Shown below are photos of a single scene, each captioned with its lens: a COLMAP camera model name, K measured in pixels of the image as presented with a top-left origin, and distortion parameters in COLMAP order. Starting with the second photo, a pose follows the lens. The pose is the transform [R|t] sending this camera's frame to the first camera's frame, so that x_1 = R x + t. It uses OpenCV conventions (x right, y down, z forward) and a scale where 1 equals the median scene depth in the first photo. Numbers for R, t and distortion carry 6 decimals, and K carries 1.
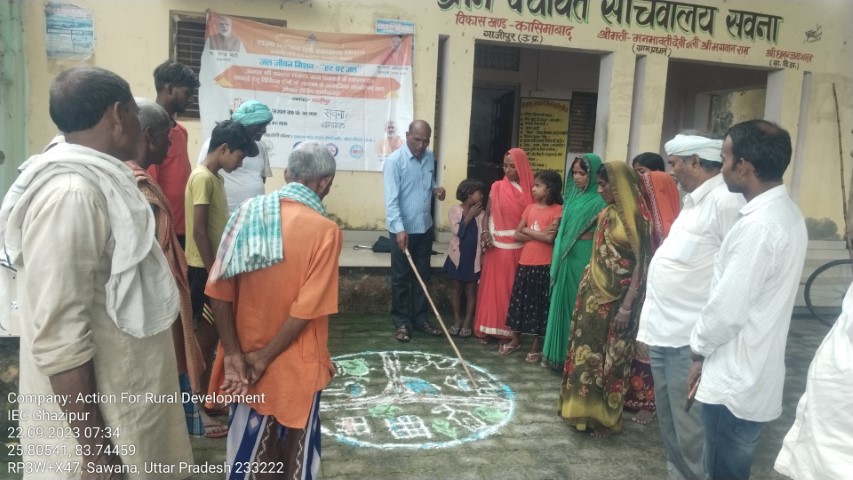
lens RADIAL K [[657.4, 0, 426.5], [0, 657.4, 240.0], [0, 0, 1]] dist [0.064067, -0.154150]
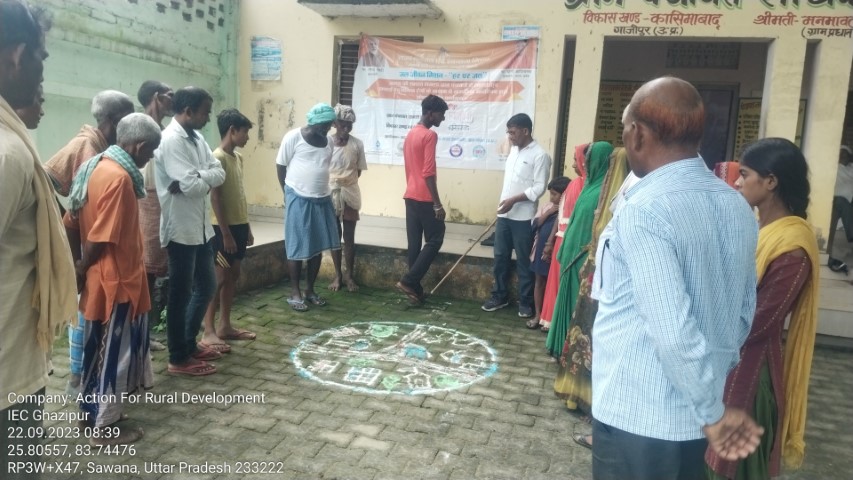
lens RADIAL K [[657.8, 0, 424.4], [0, 657.8, 257.9], [0, 0, 1]] dist [0.072637, -0.153511]
pose [[0.864051, 0.074137, -0.497916, 0.385835], [-0.077035, 0.996919, 0.014755, 0.031547], [0.497476, 0.025608, 0.867100, 0.024092]]
